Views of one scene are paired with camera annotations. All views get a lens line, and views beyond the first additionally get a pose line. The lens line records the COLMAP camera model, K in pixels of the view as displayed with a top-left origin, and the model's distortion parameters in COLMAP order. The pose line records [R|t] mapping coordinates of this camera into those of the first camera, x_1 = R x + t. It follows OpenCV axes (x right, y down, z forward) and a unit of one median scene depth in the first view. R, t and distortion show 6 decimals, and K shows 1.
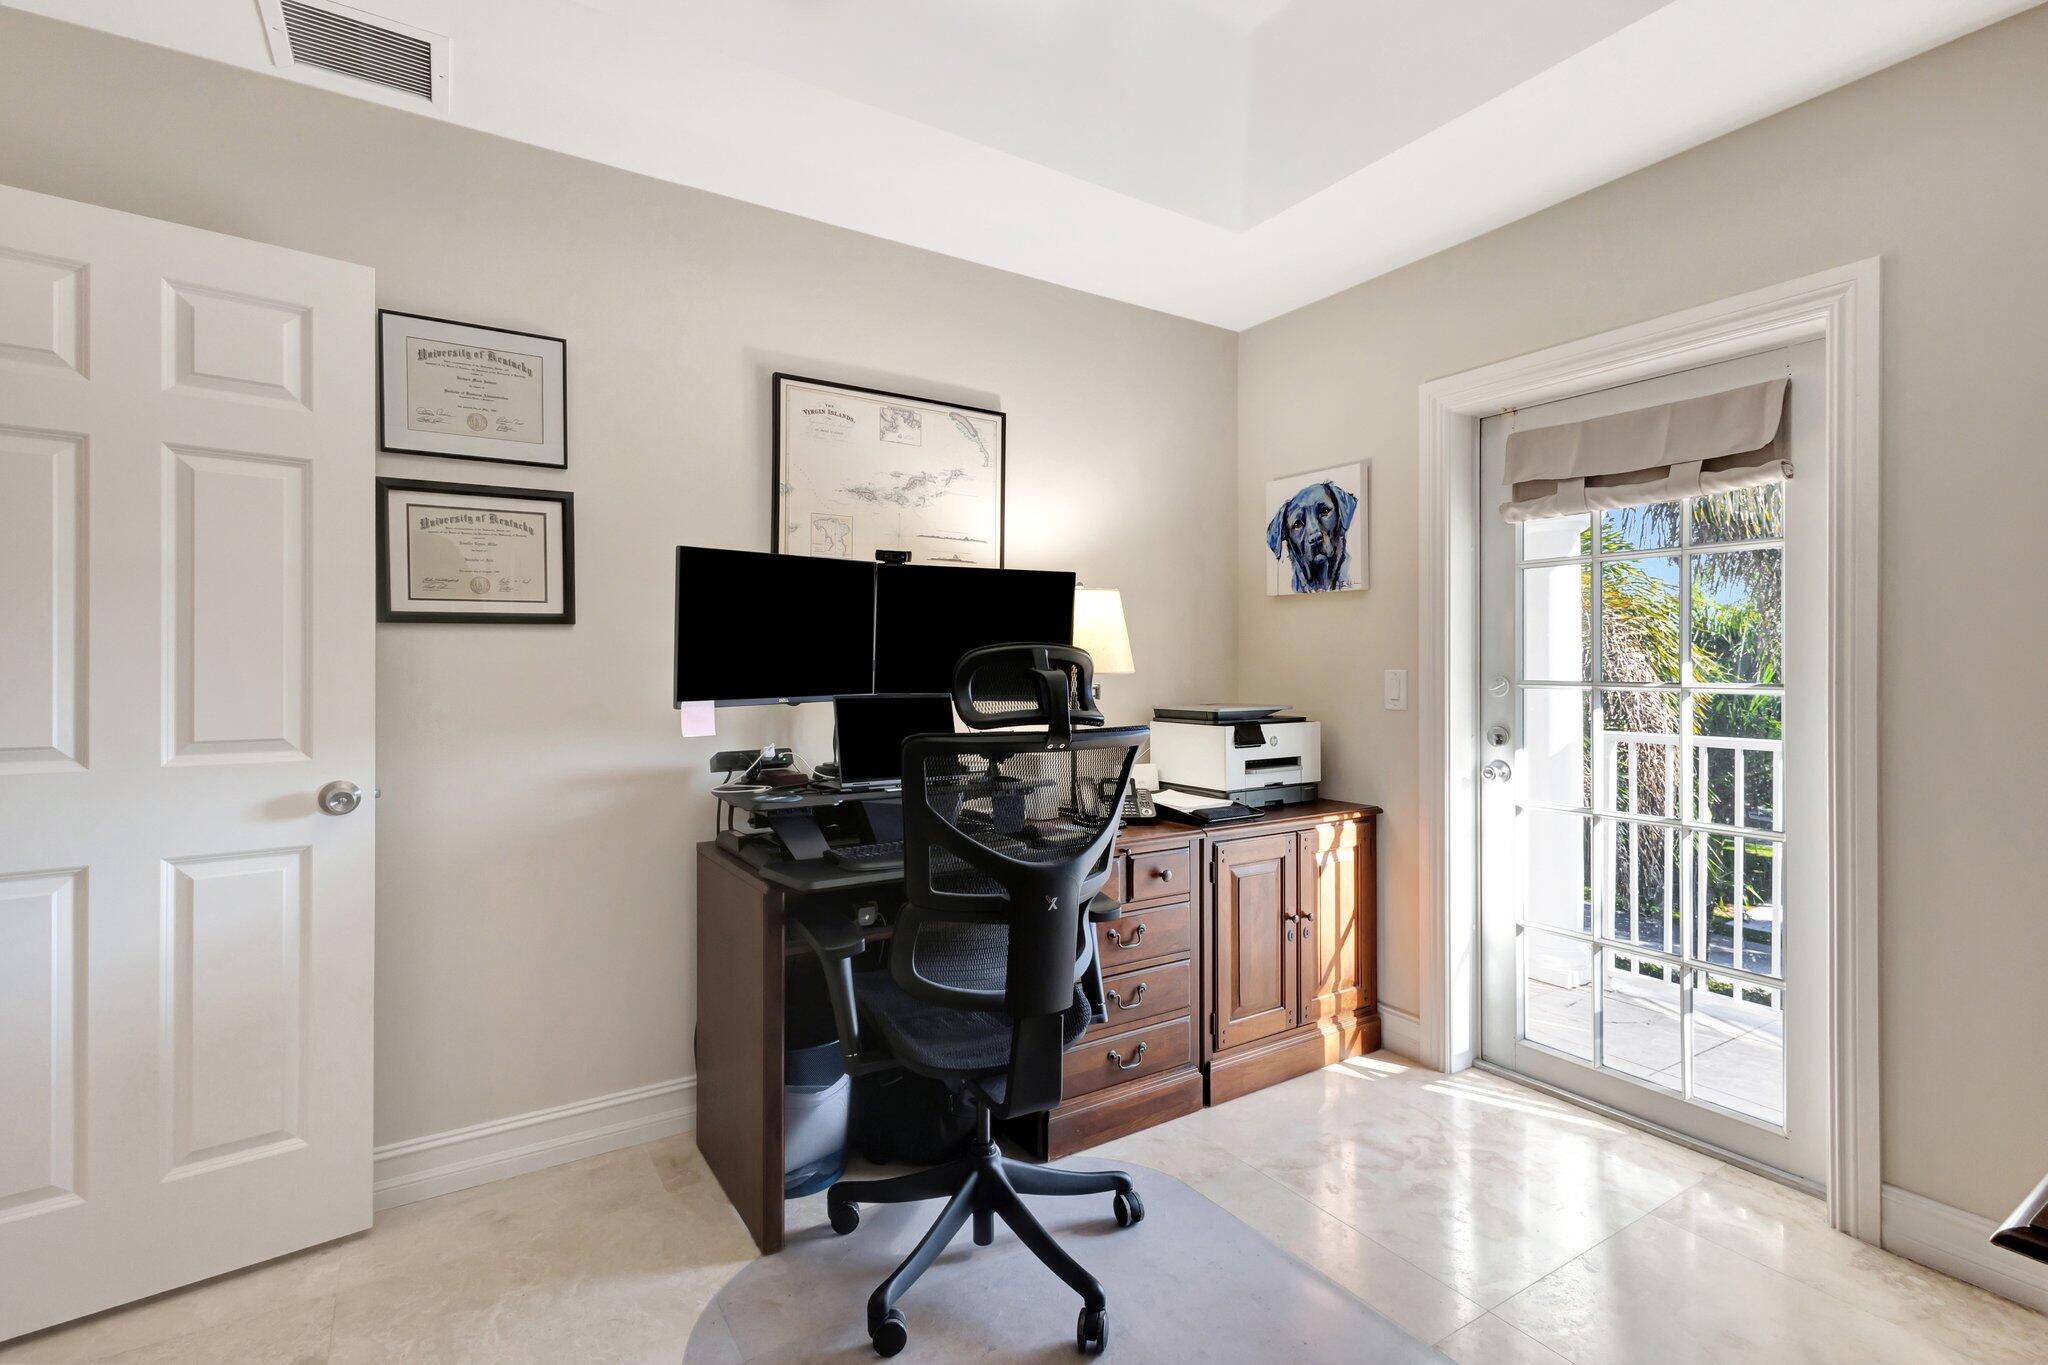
lens RADIAL K [[951.8, 0, 1029.6], [0, 951.8, 670.0], [0, 0, 1]] dist [0.008474, -0.002309]
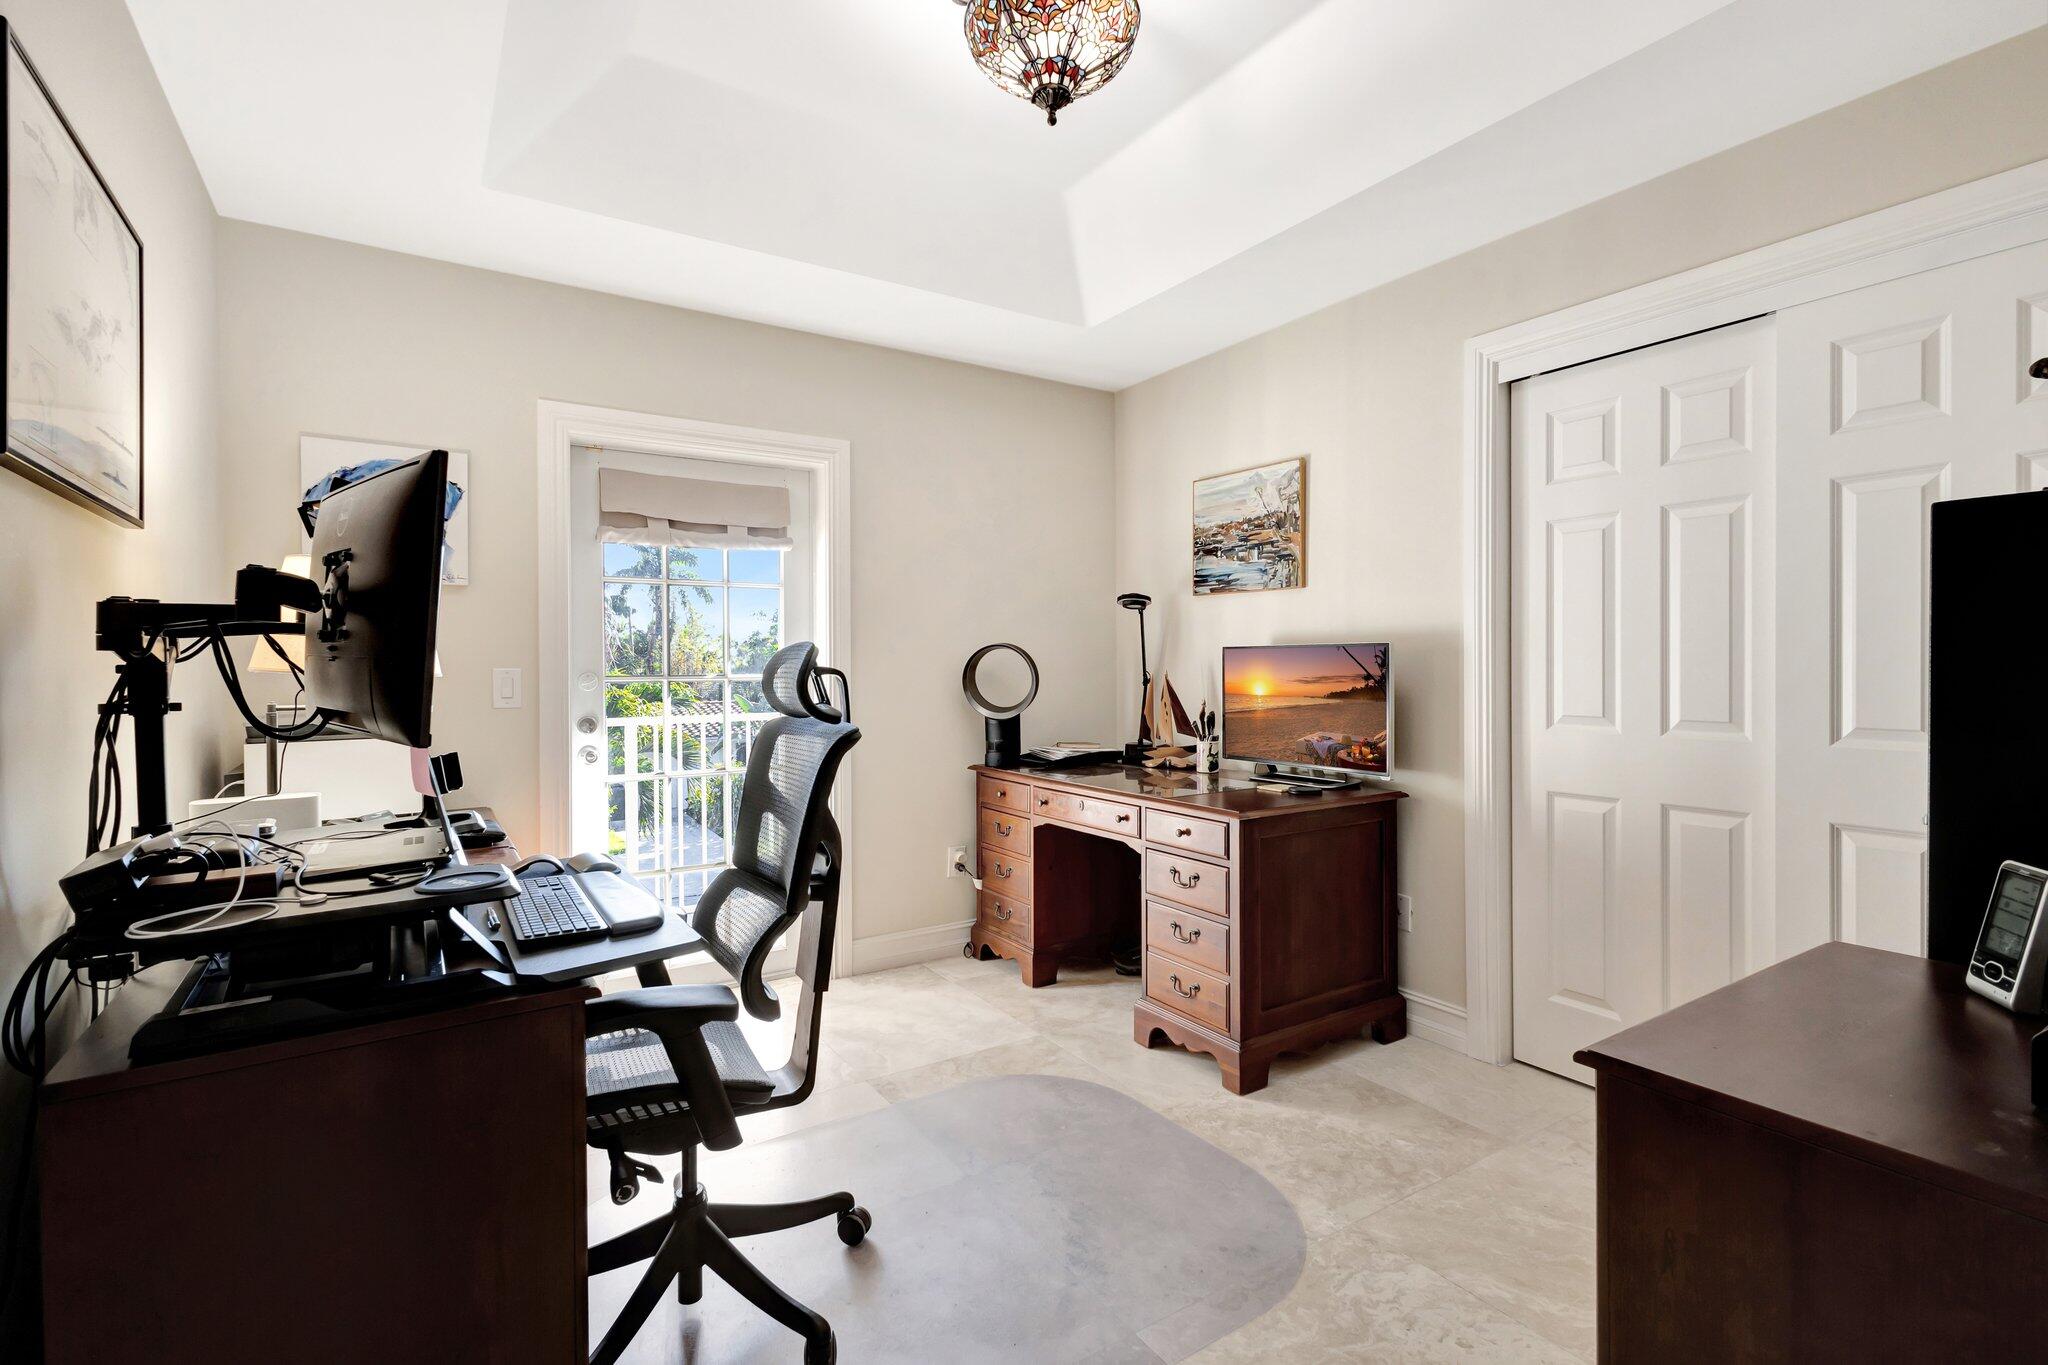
lens RADIAL K [[951.8, 0, 1027.9], [0, 951.8, 672.4], [0, 0, 1]] dist [0.008474, -0.002309]
pose [[-0.012328, -0.009237, 0.999881, -0.760897], [0.013708, 0.999862, 0.009406, 0.002919], [-0.999830, 0.013822, -0.012199, 0.539453]]
